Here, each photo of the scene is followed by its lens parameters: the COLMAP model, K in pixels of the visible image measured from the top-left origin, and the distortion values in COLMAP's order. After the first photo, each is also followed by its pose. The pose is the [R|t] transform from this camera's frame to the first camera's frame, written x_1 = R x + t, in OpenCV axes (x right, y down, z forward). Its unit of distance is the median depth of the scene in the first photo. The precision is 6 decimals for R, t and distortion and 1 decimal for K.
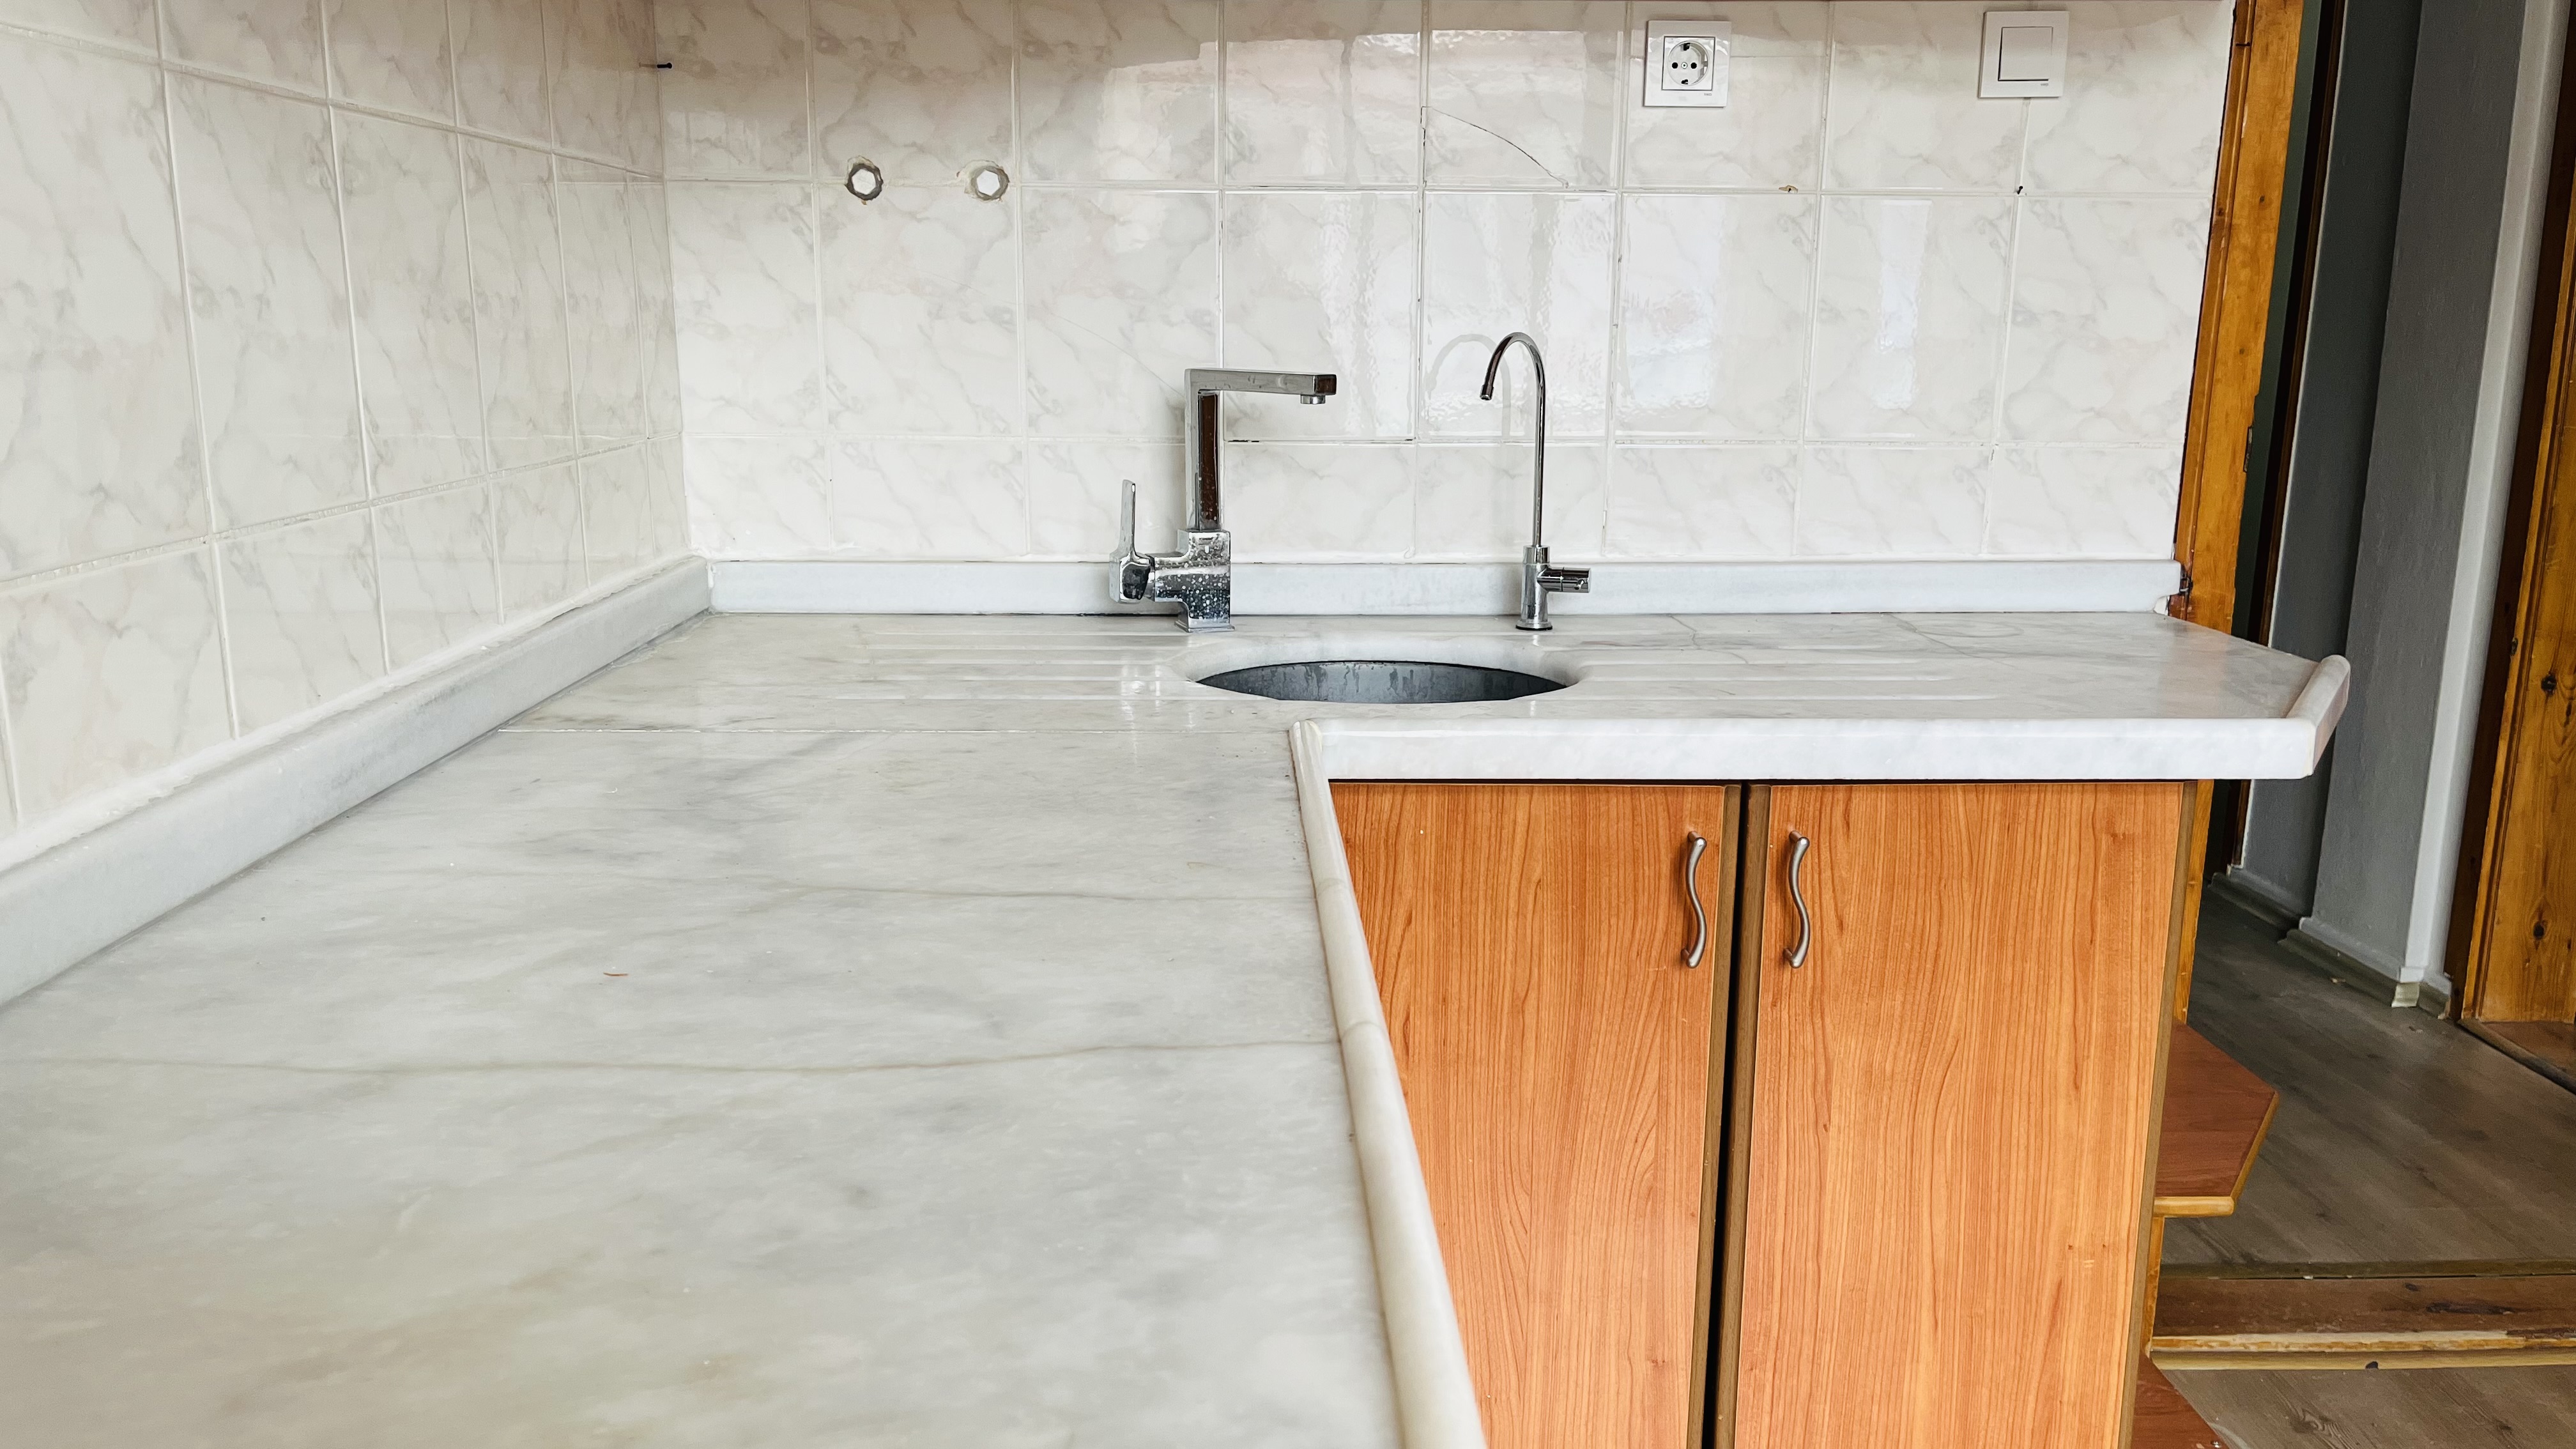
lens RADIAL K [[1950.6, 0, 1294.1], [0, 1950.6, 730.2], [0, 0, 1]] dist [0.046312, -0.049430]
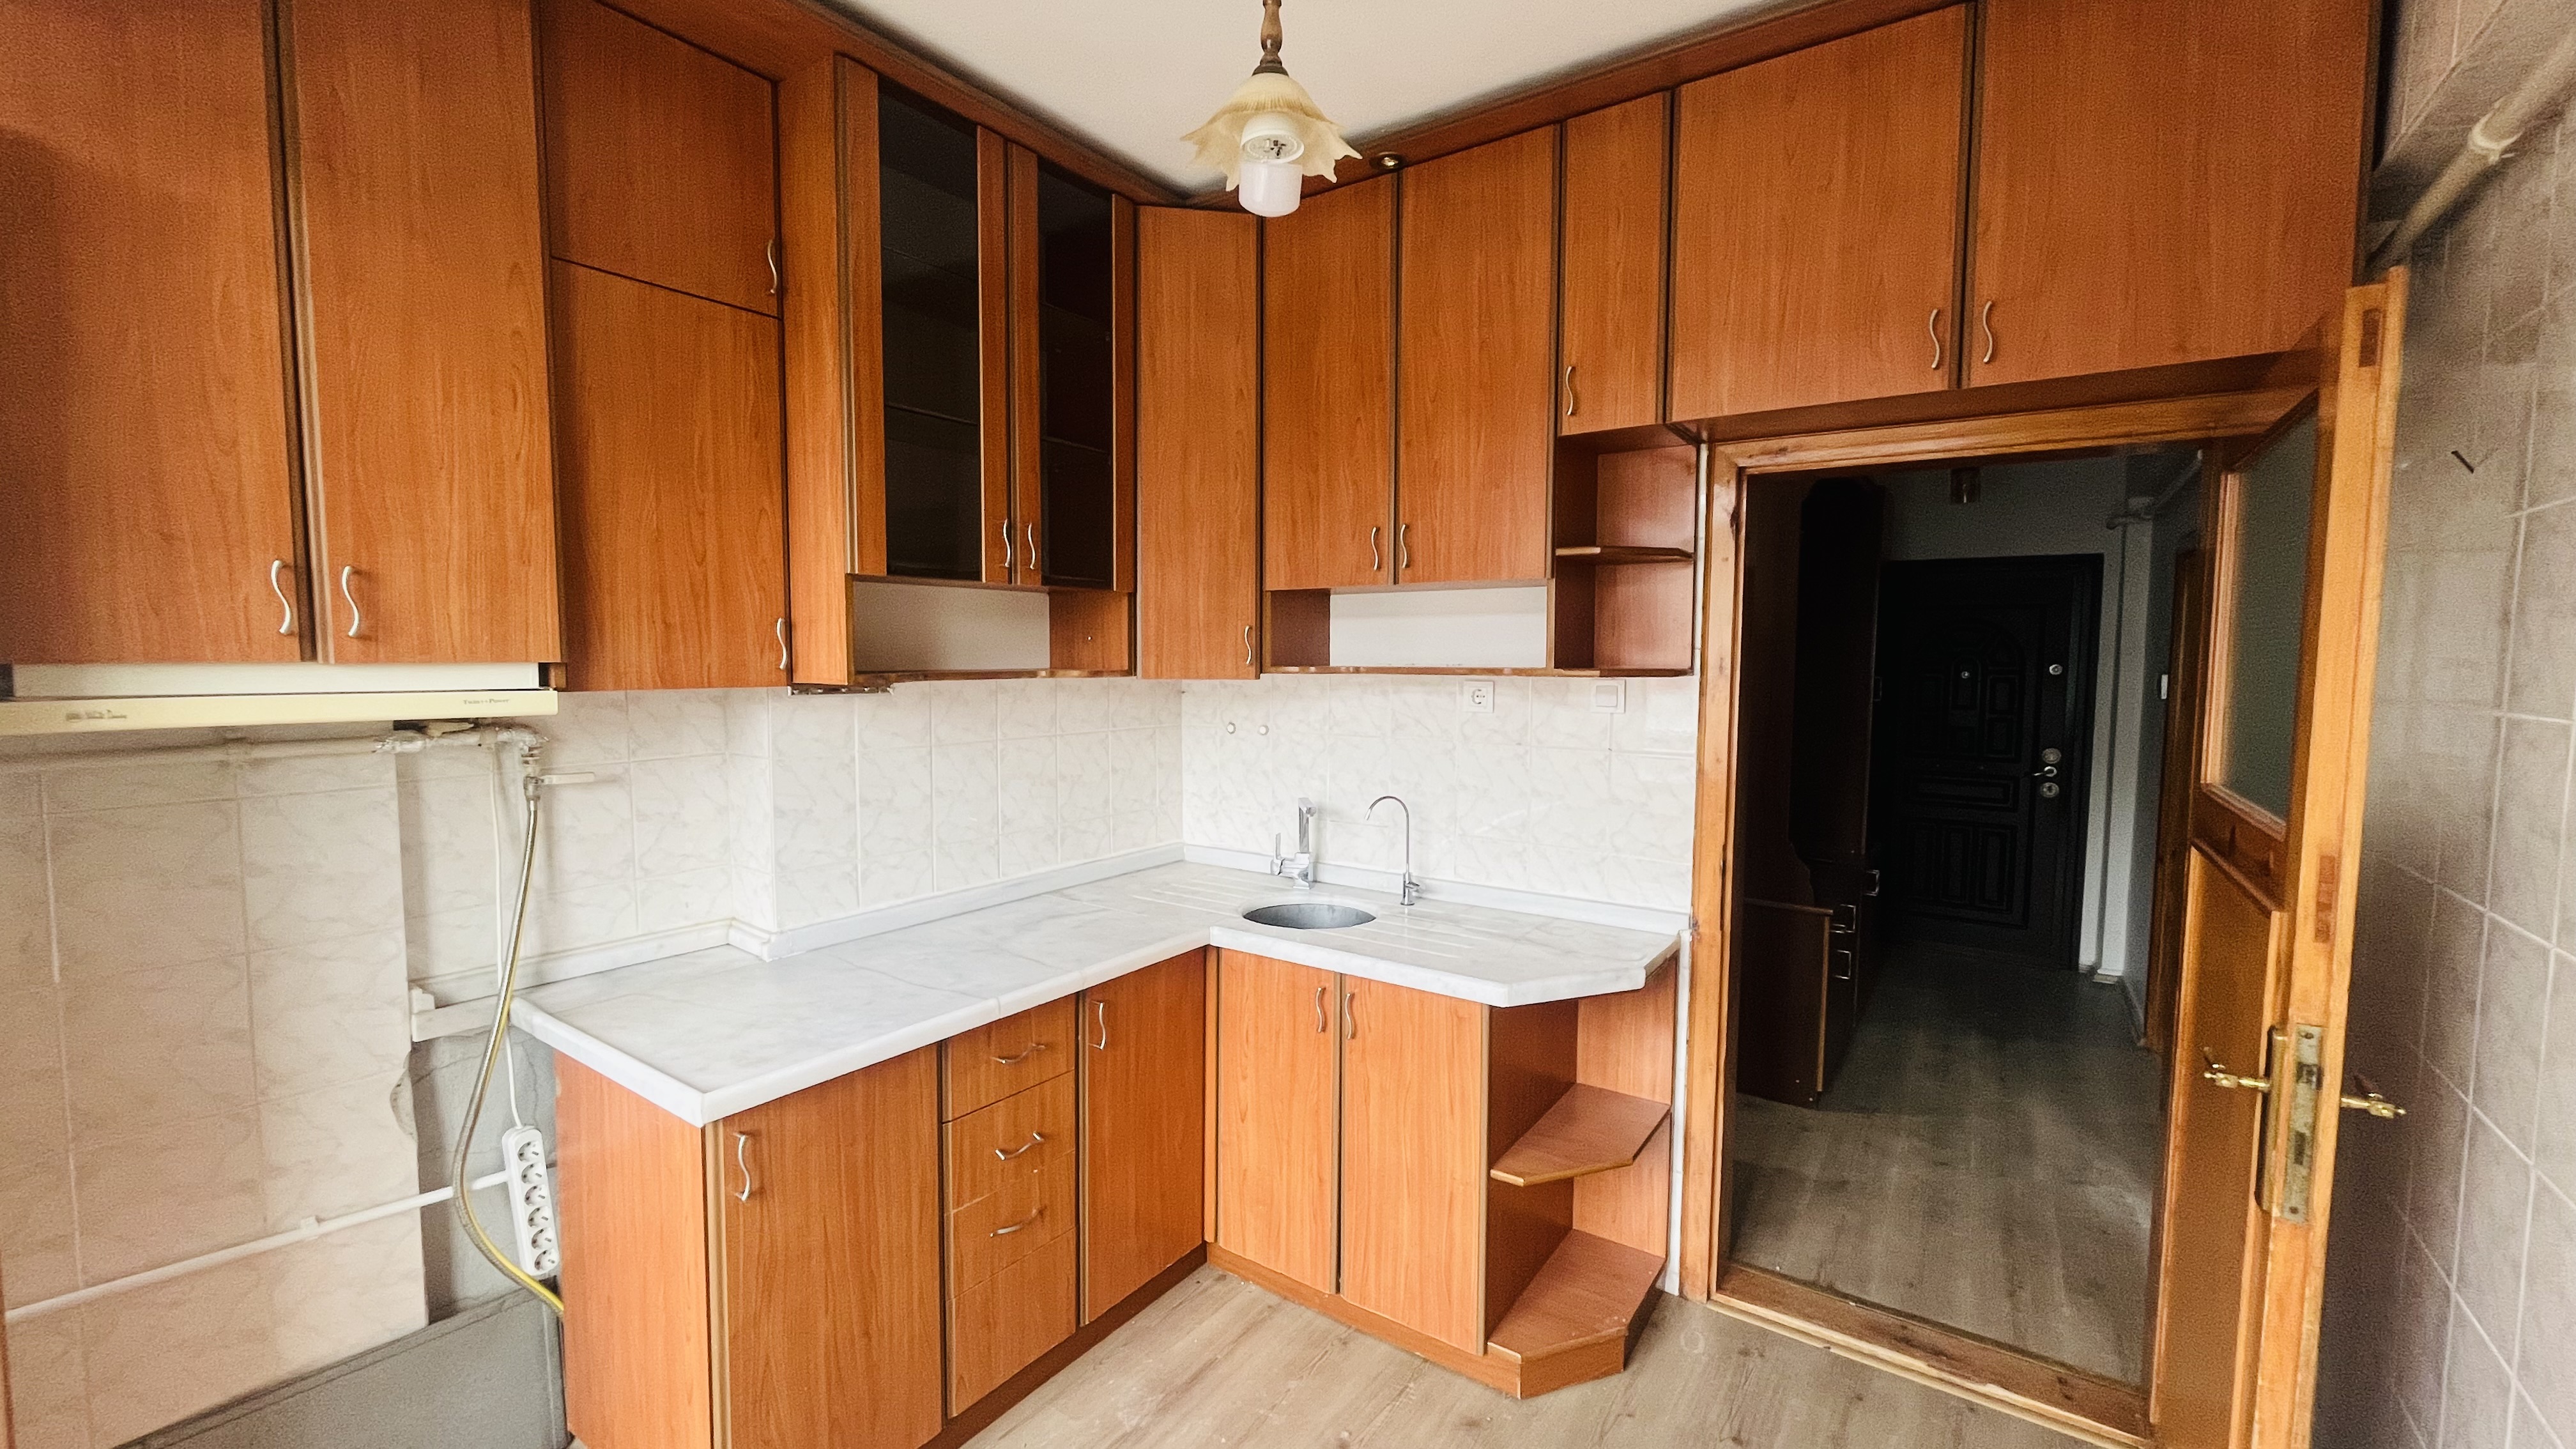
lens RADIAL K [[1029.4, 0, 1289.2], [0, 1029.4, 725.9], [0, 0, 1]] dist [-0.007271, 0.000636]
pose [[0.798242, 0.038980, -0.601074, 0.846531], [-0.125288, 0.986823, -0.102390, -0.131375], [0.589163, 0.157039, 0.792607, -0.239092]]
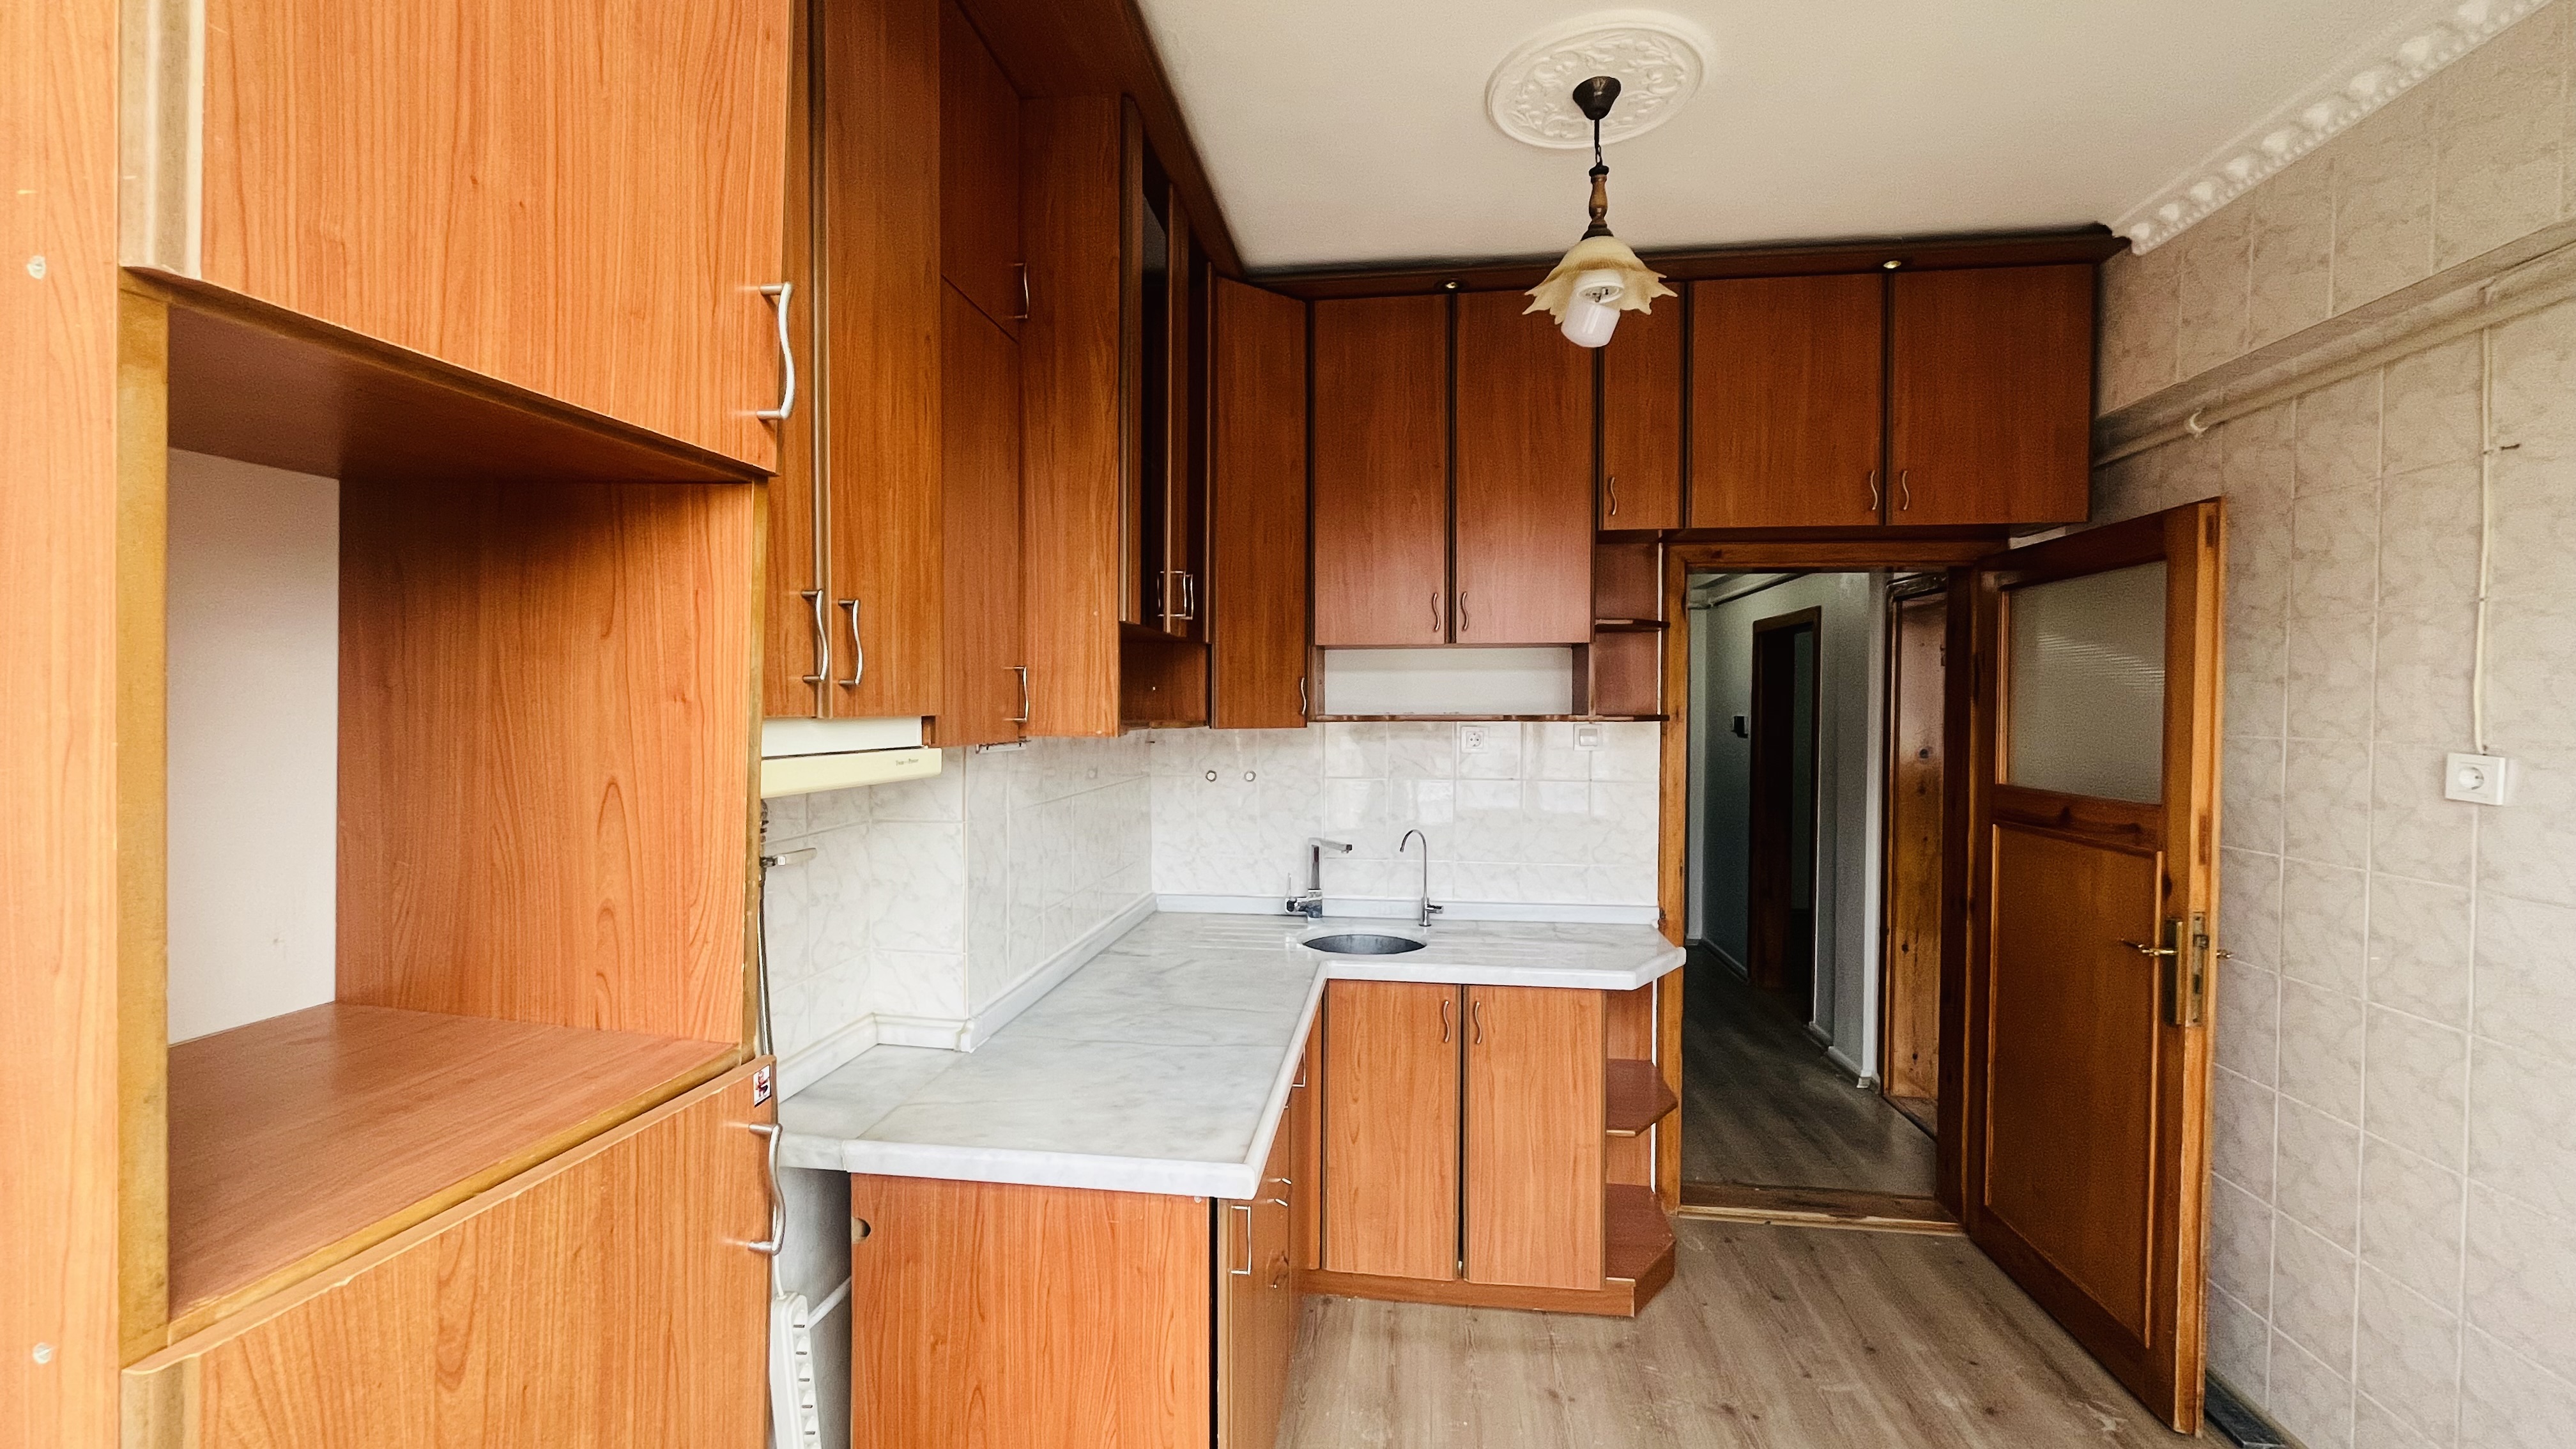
lens RADIAL K [[1029.4, 0, 1281.7], [0, 1029.4, 725.3], [0, 0, 1]] dist [-0.007271, 0.000636]
pose [[0.985795, -0.001551, -0.167949, 0.177354], [-0.030459, 0.981725, -0.187849, -0.052046], [0.165171, 0.190296, 0.967732, -0.623753]]
